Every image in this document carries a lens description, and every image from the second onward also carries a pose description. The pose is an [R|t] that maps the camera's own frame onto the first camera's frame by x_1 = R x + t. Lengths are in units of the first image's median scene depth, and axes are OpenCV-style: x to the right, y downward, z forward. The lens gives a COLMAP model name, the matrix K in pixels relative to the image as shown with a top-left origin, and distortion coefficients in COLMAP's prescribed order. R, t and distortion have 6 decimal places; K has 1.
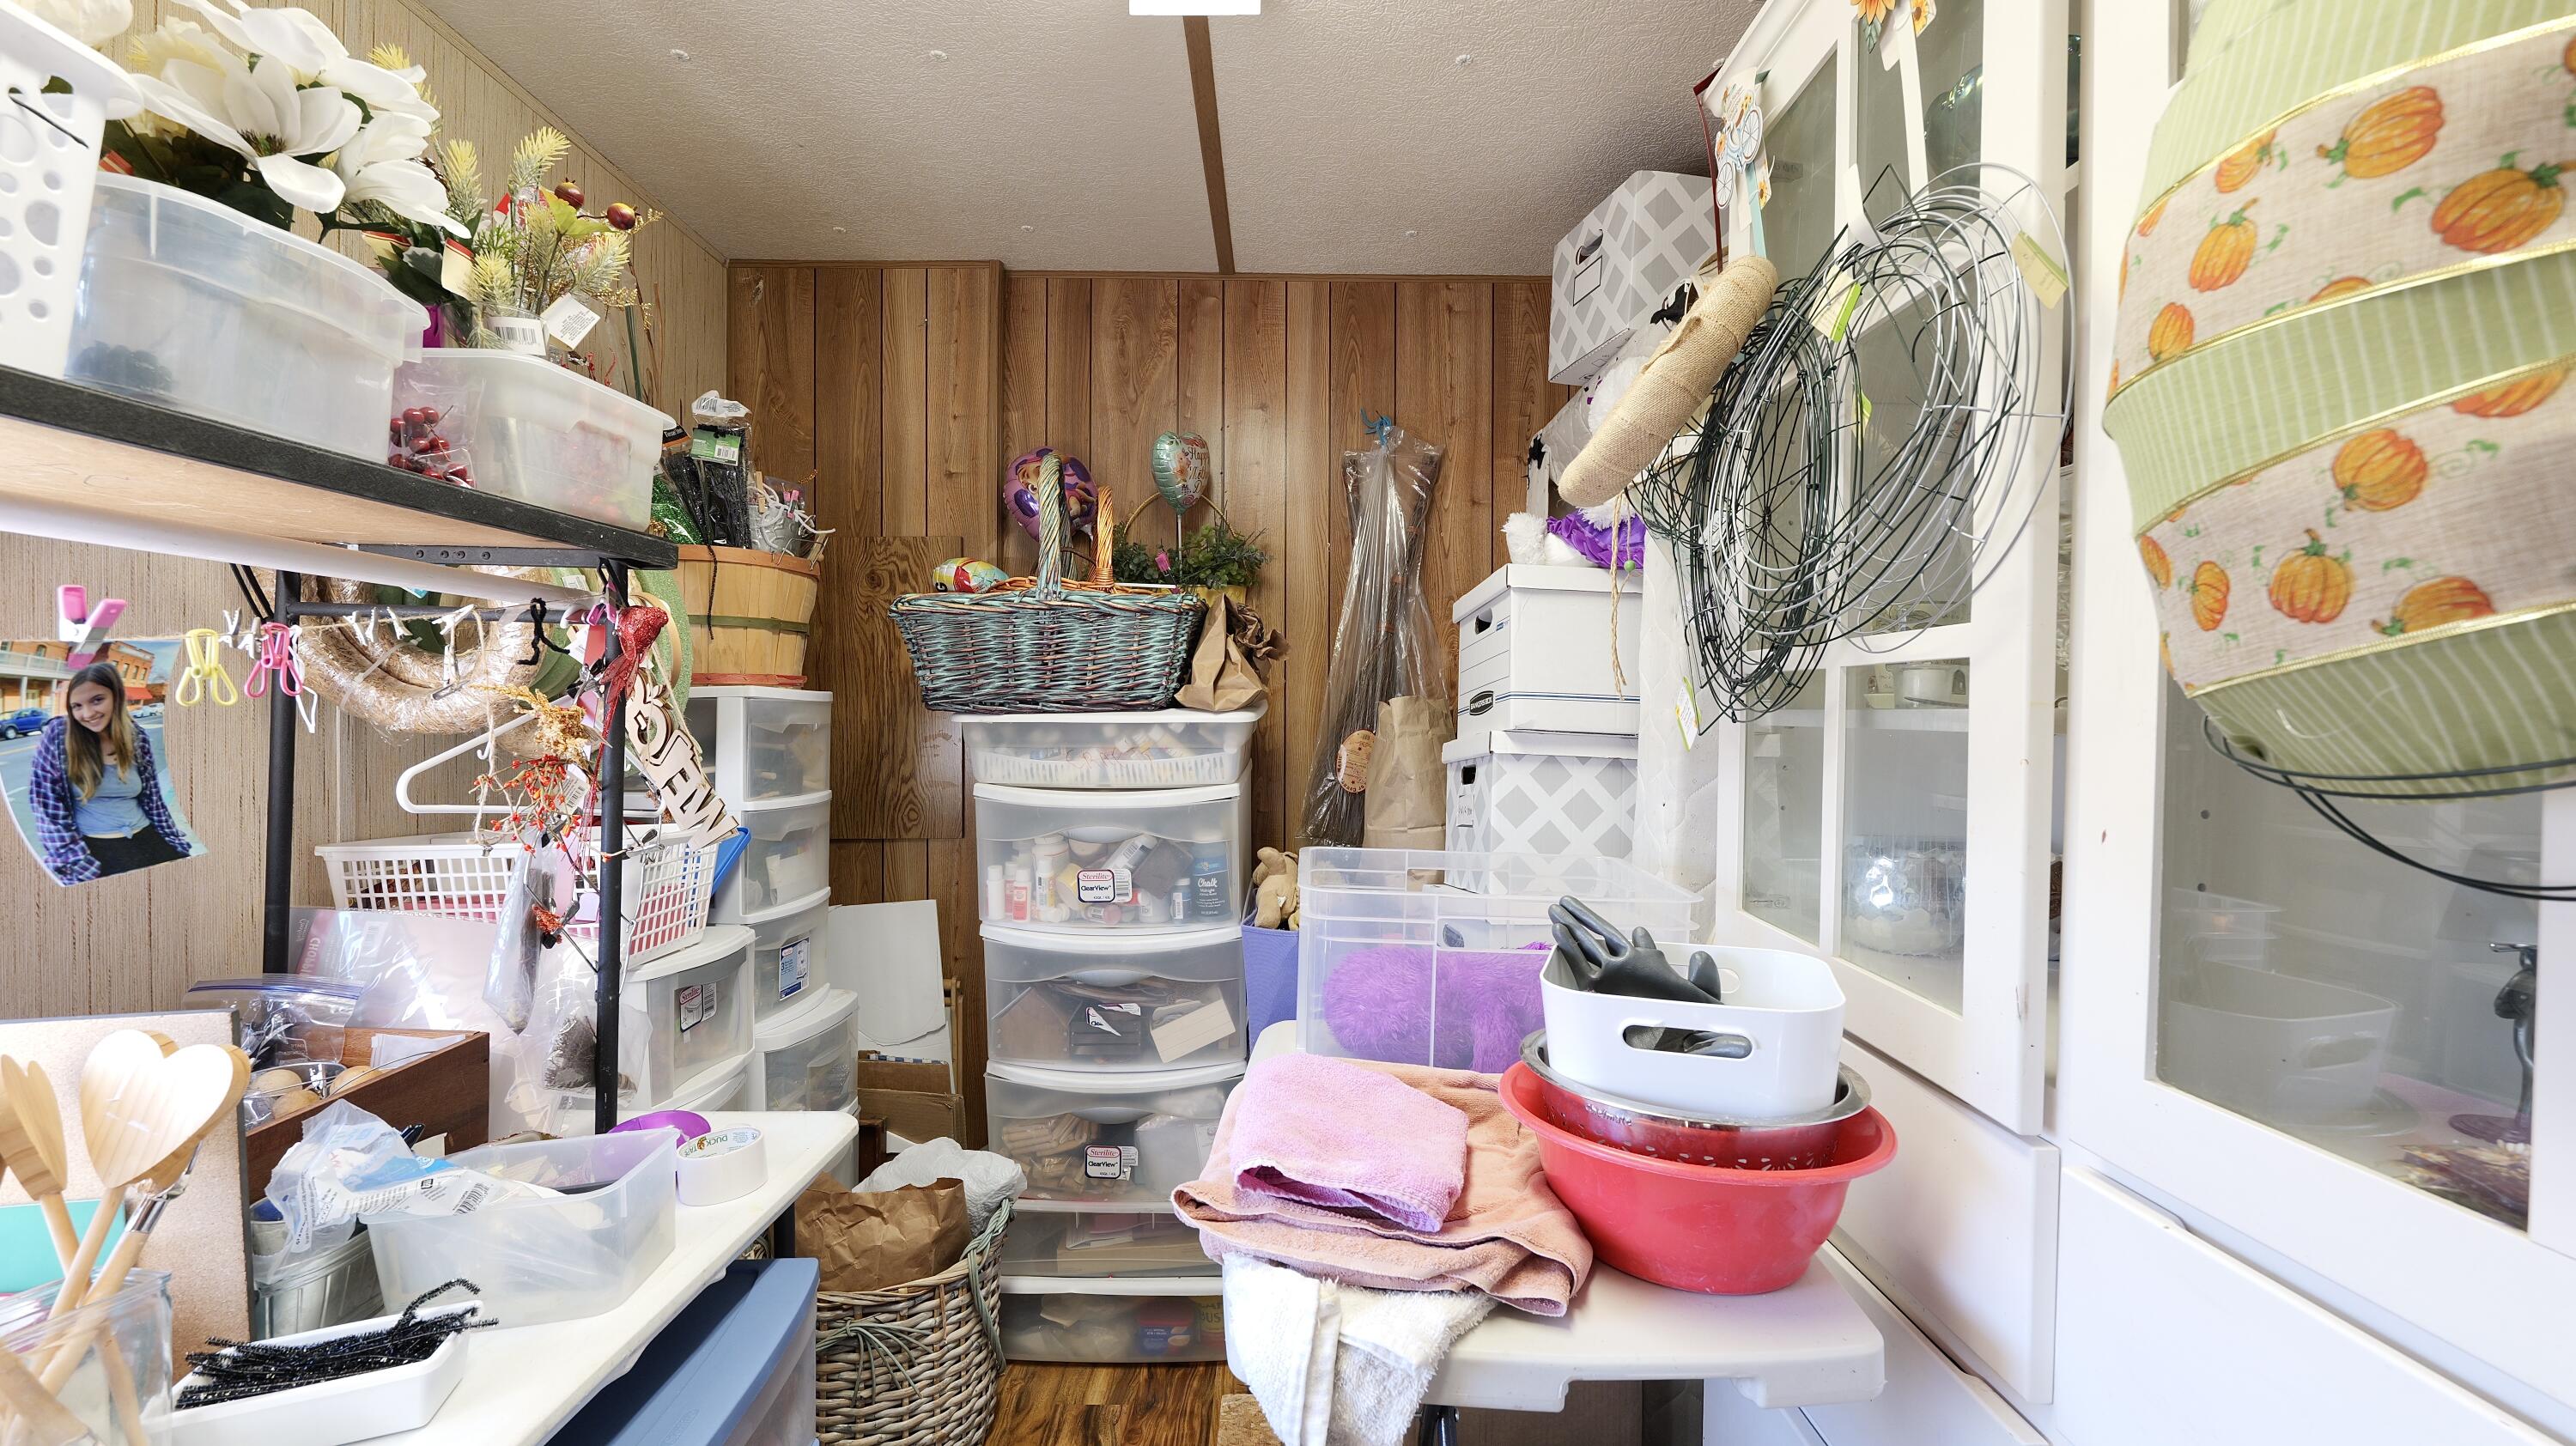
lens RADIAL K [[1049.3, 0, 1283.2], [0, 1049.3, 720.7], [0, 0, 1]] dist [-0.011618, 0.000101]
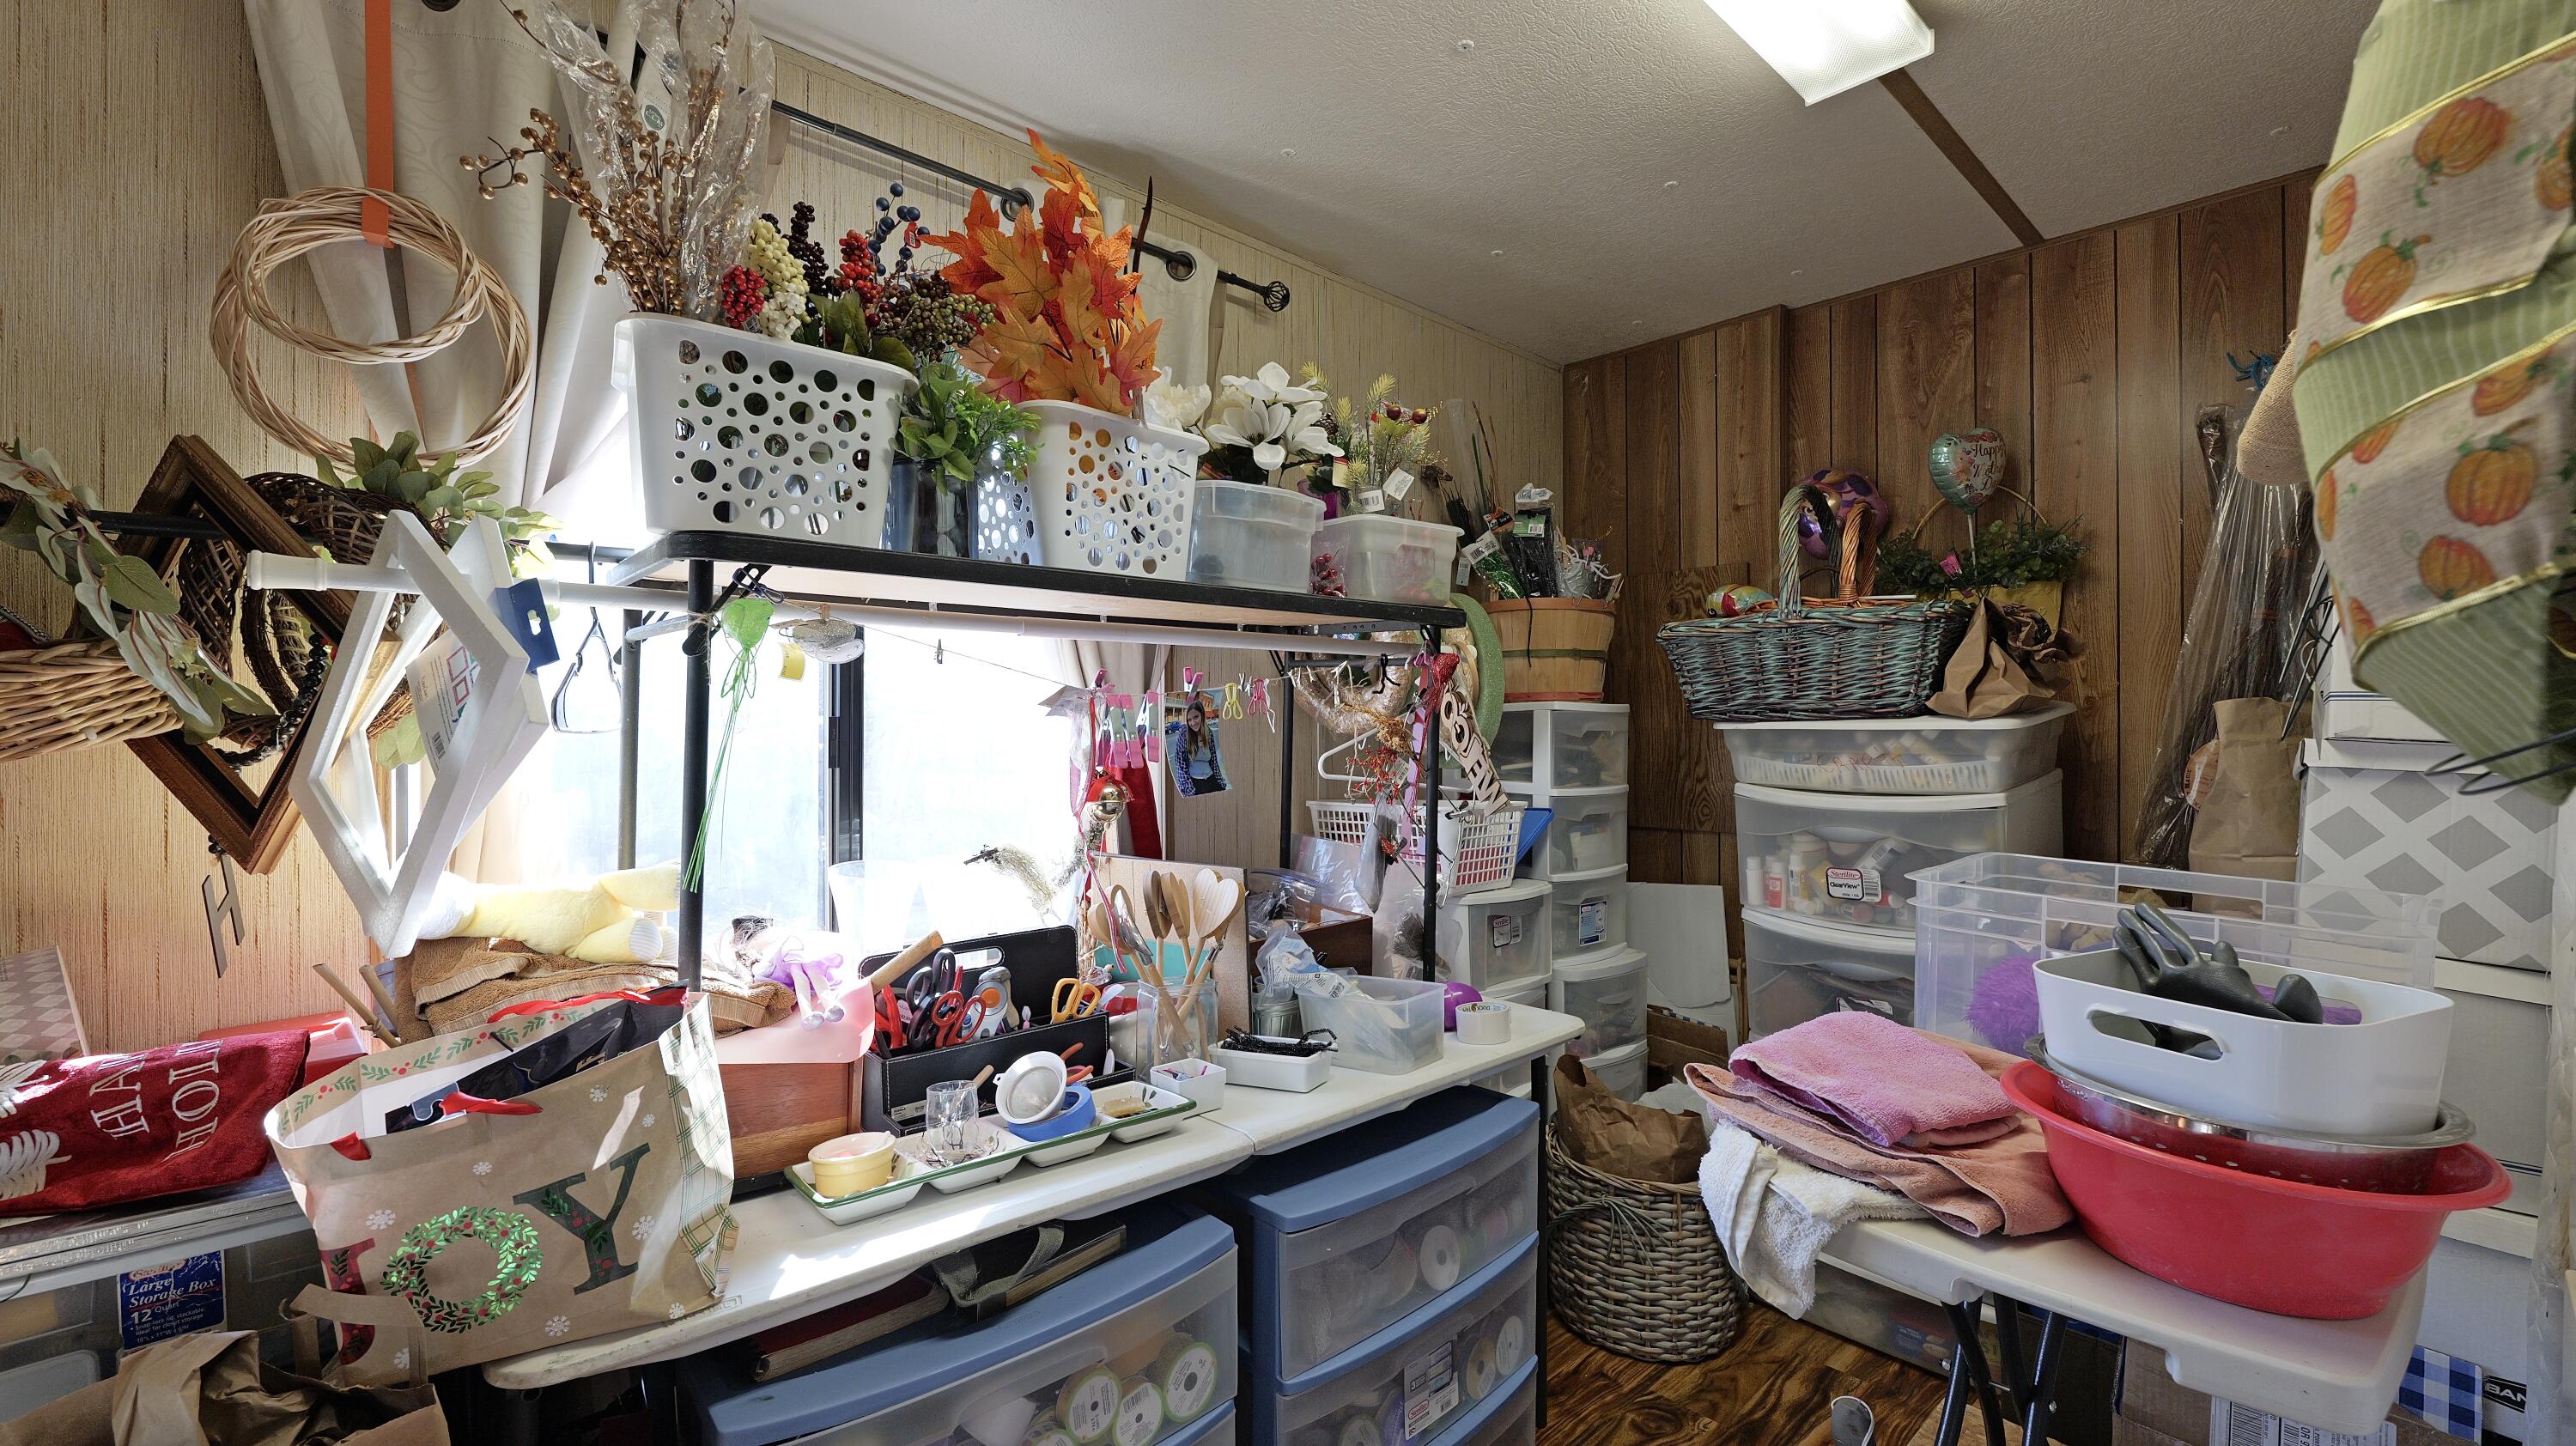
lens RADIAL K [[1049.3, 0, 1283.2], [0, 1049.3, 720.7], [0, 0, 1]] dist [-0.011618, 0.000101]
pose [[0.669757, -0.005445, -0.742561, 0.236810], [-0.000872, 0.999967, -0.008119, 0.002040], [0.742580, 0.006086, 0.669730, -0.136461]]
